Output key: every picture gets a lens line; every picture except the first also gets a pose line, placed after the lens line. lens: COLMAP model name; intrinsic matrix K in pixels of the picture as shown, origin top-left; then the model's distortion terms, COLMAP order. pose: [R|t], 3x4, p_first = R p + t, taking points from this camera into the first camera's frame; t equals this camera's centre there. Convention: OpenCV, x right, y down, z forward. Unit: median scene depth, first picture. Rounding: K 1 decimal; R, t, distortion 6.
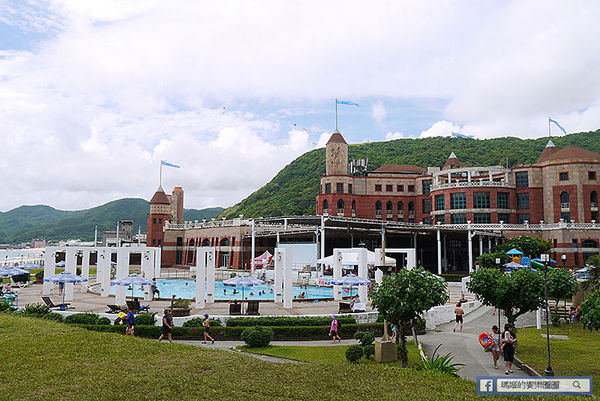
lens RADIAL K [[542.3, 0, 300.0], [0, 542.3, 200.5], [0, 0, 1]] dist [-0.018576, -0.003203]
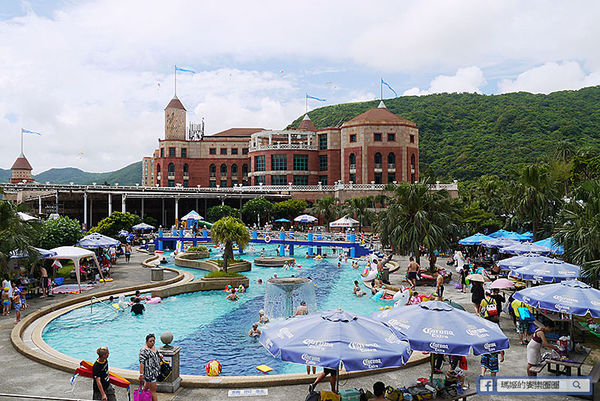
lens RADIAL K [[542.3, 0, 300.0], [0, 542.3, 200.5], [0, 0, 1]] dist [-0.018576, -0.003203]
pose [[0.997574, -0.008049, -0.069147, 0.403104], [0.013182, 0.997163, 0.074106, -0.004266], [0.068355, -0.074837, 0.994850, -0.029458]]
